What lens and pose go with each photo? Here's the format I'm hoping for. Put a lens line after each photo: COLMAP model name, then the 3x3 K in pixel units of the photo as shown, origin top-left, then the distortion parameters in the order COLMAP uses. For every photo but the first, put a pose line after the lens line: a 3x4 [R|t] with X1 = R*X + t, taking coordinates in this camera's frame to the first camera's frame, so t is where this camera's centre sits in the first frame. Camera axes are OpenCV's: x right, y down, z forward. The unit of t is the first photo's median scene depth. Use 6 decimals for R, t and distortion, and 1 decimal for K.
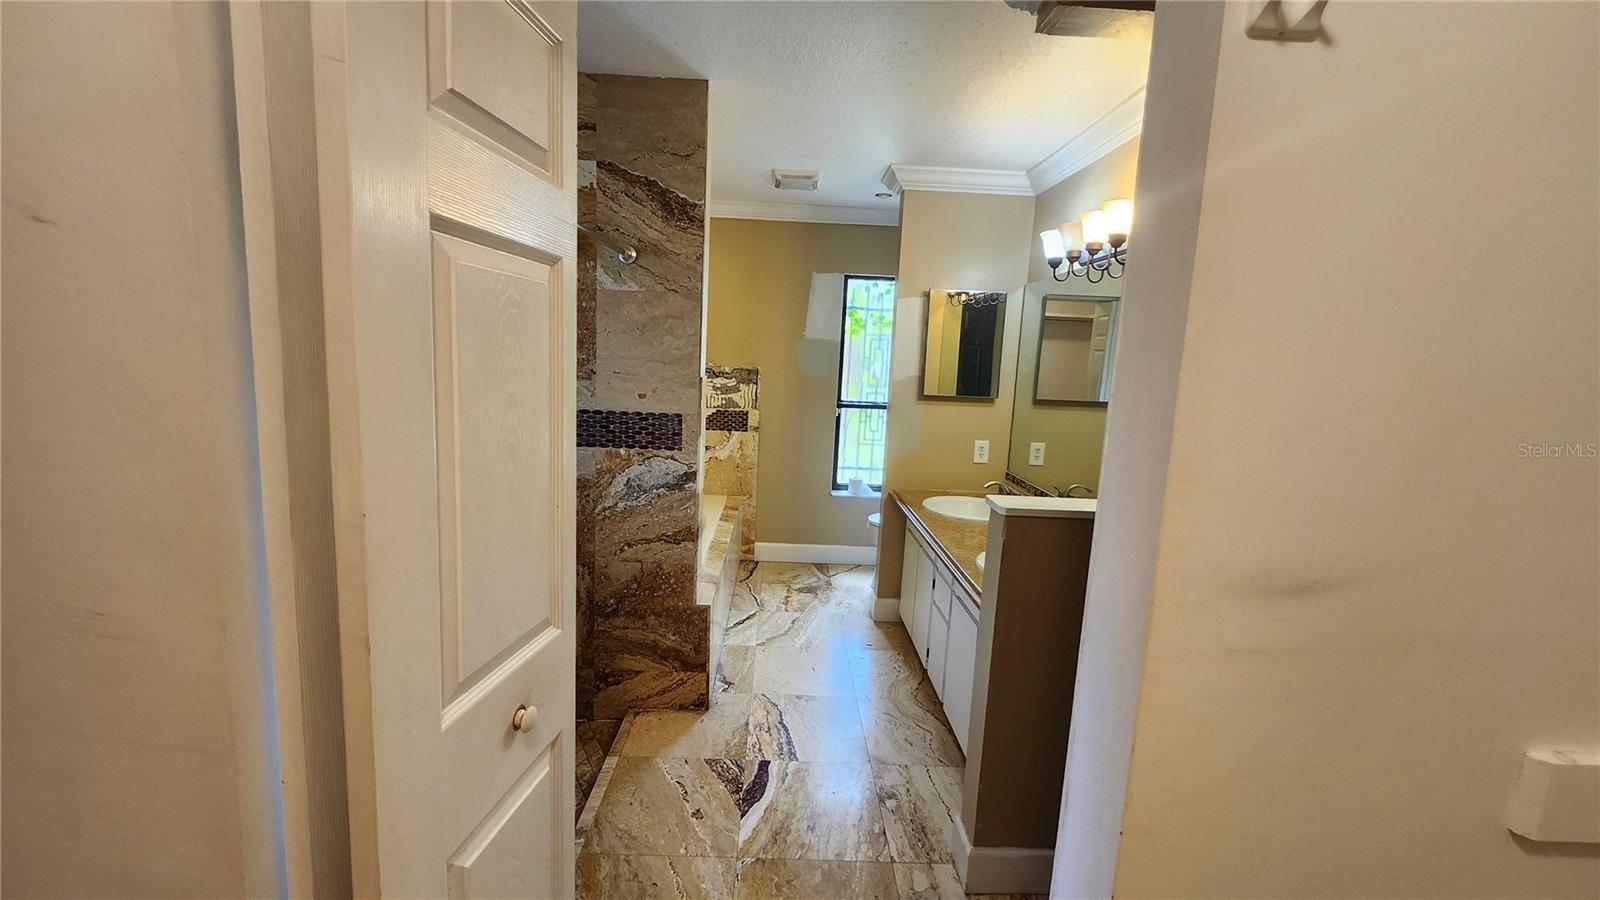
lens RADIAL K [[636.2, 0, 794.6], [0, 636.2, 443.8], [0, 0, 1]] dist [-0.003007, -0.000273]
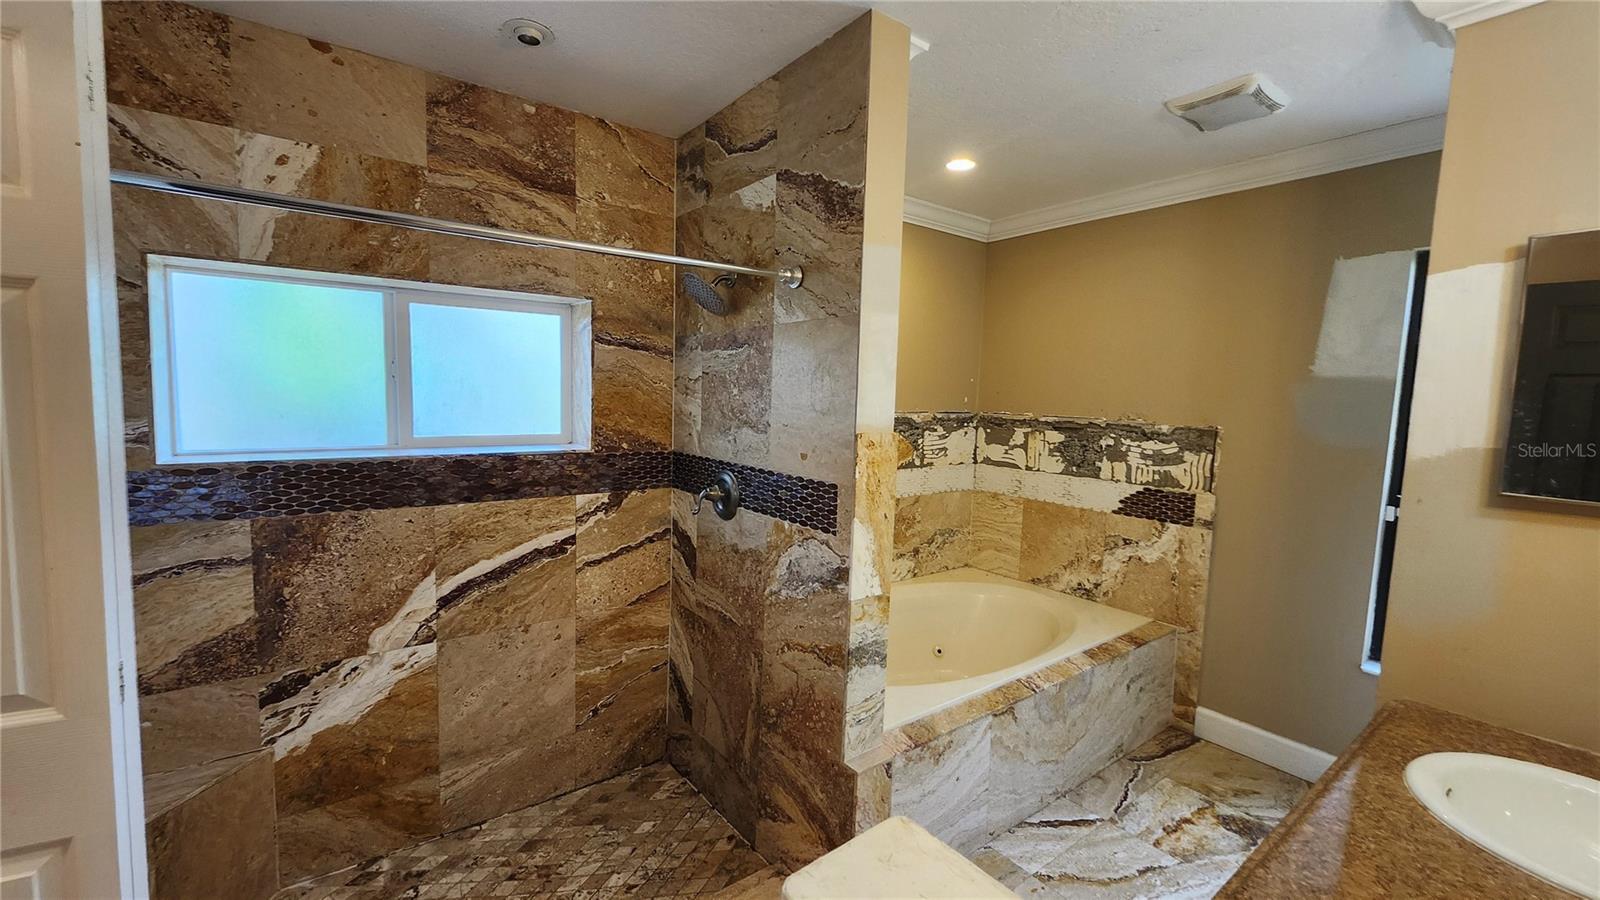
lens RADIAL K [[636.2, 0, 798.2], [0, 636.2, 447.2], [0, 0, 1]] dist [-0.003007, -0.000273]
pose [[0.581007, 0.040509, -0.812890, 0.370688], [-0.111797, 0.993266, -0.030409, -0.060889], [0.806184, 0.108546, 0.581623, 0.536996]]
